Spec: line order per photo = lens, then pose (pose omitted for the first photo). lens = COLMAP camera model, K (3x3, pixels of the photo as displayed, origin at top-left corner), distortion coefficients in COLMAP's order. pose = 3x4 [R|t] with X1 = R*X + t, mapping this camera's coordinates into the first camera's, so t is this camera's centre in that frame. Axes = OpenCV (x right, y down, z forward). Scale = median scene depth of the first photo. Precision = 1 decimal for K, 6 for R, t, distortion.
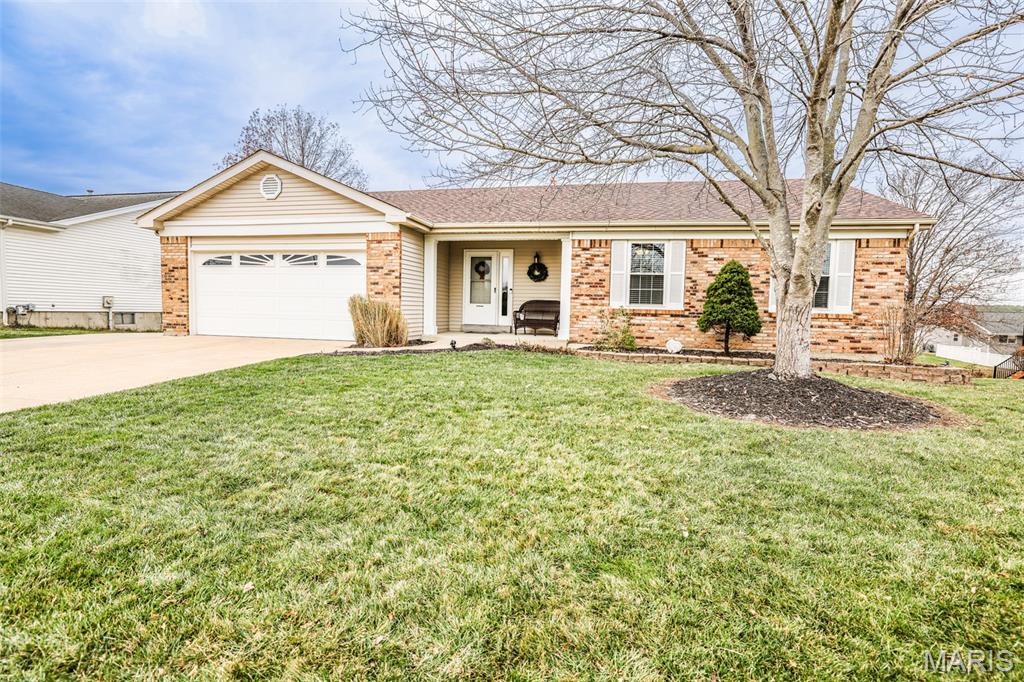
lens RADIAL K [[486.1, 0, 524.3], [0, 486.1, 351.9], [0, 0, 1]] dist [-0.005736, 0.001739]
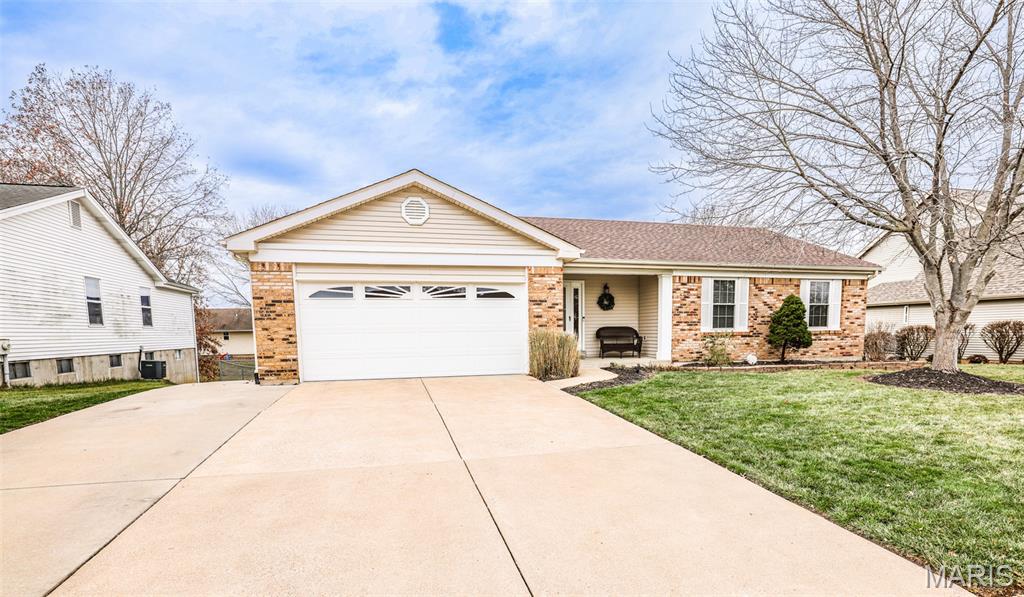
lens RADIAL K [[476.1, 0, 512.3], [0, 476.1, 391.6], [0, 0, 1]] dist [0.001992, 0.001158]
pose [[0.890648, -0.092859, 0.445111, -0.814061], [0.072525, 0.995404, 0.062542, -0.049725], [-0.448873, -0.023422, 0.893288, 0.123930]]
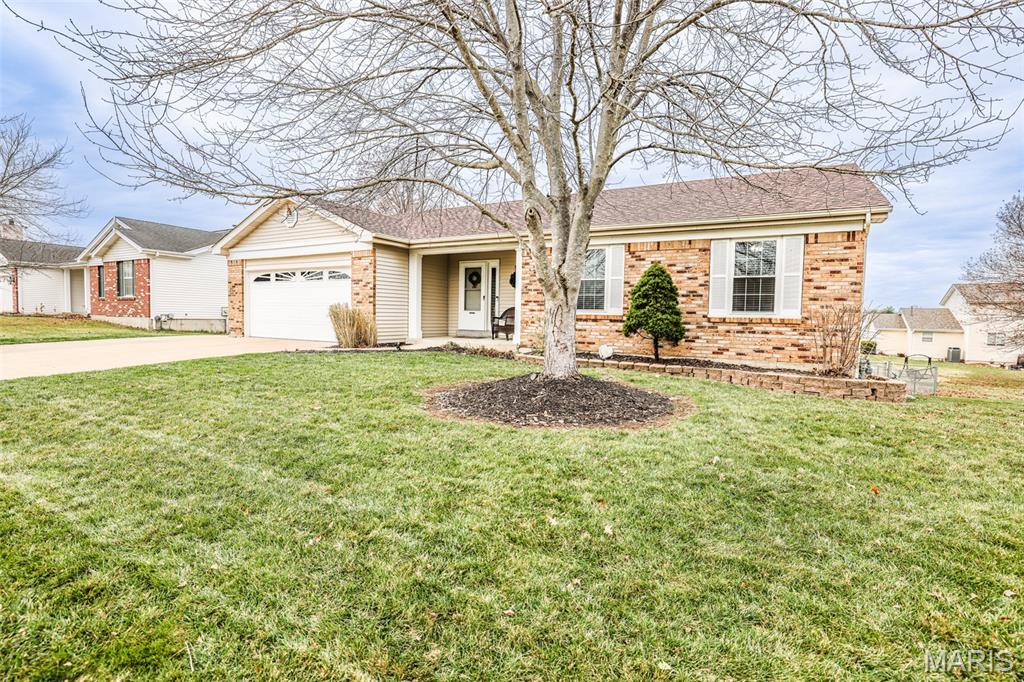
lens RADIAL K [[486.1, 0, 510.0], [0, 486.1, 346.9], [0, 0, 1]] dist [-0.005736, 0.001739]
pose [[0.954293, 0.014443, -0.298523, 0.393633], [-0.022687, 0.999450, -0.024167, 0.006636], [0.298010, 0.029835, 0.954096, -0.002139]]
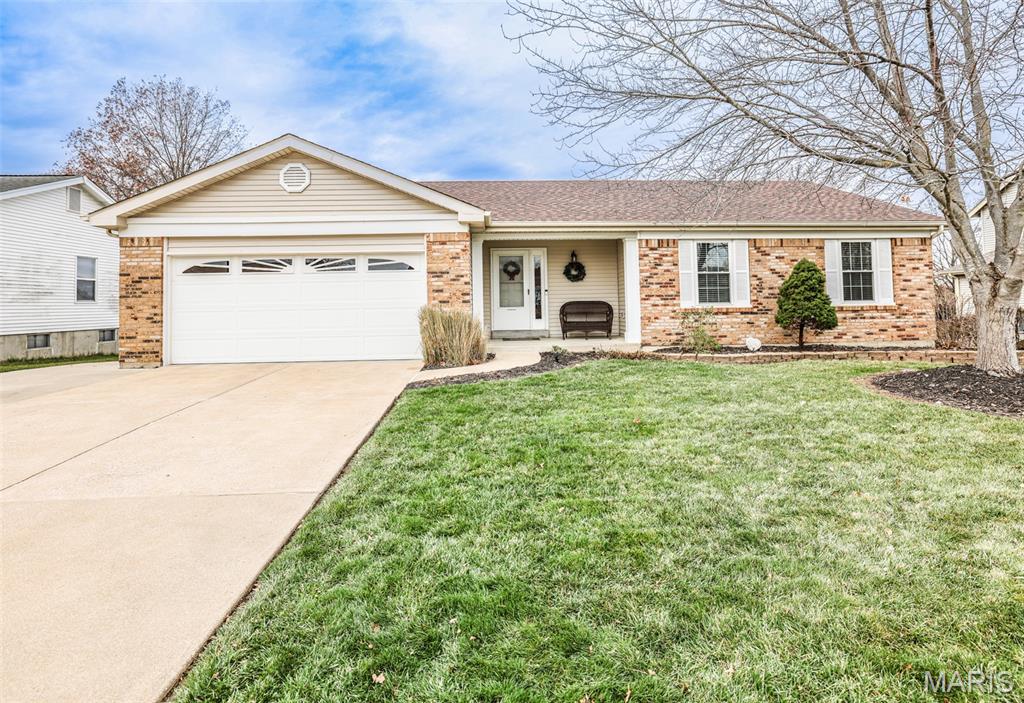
lens RADIAL K [[505.5, 0, 531.3], [0, 505.5, 294.1], [0, 0, 1]] dist [0.000208, -0.001284]
pose [[0.963545, -0.034631, 0.265297, -0.384104], [0.061086, 0.993872, -0.092121, -0.043100], [-0.260481, 0.104968, 0.959756, 0.100906]]
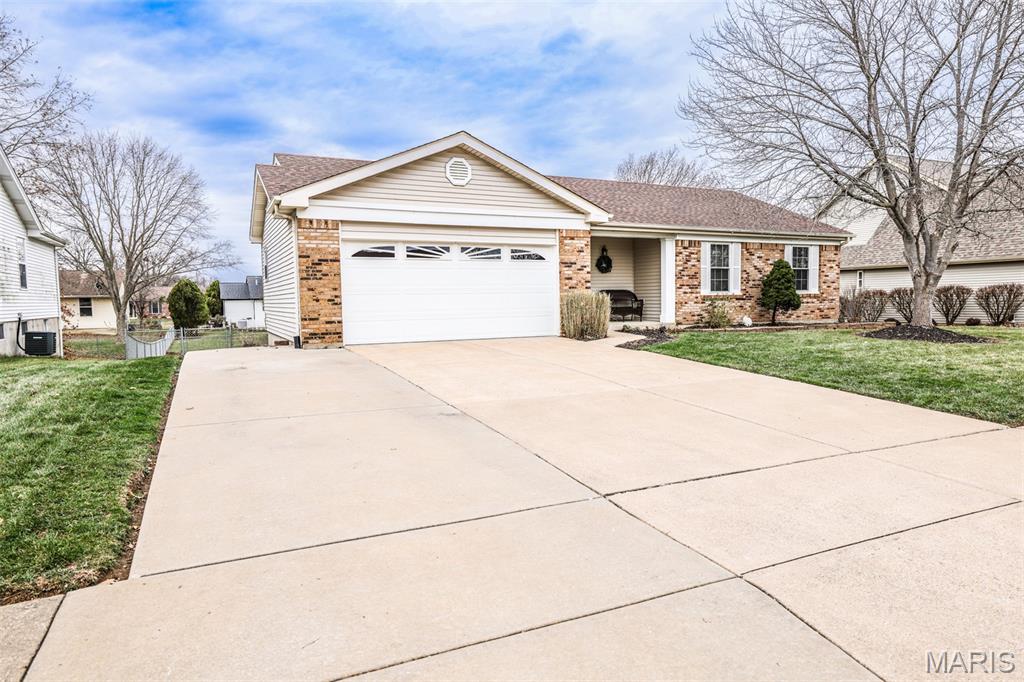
lens RADIAL K [[617.3, 0, 507.5], [0, 617.3, 351.7], [0, 0, 1]] dist [0.046475, -0.007403]
pose [[0.776214, -0.088345, 0.624249, -1.235536], [0.084703, 0.995770, 0.035601, -0.043799], [-0.624754, 0.025241, 0.780413, 0.061317]]
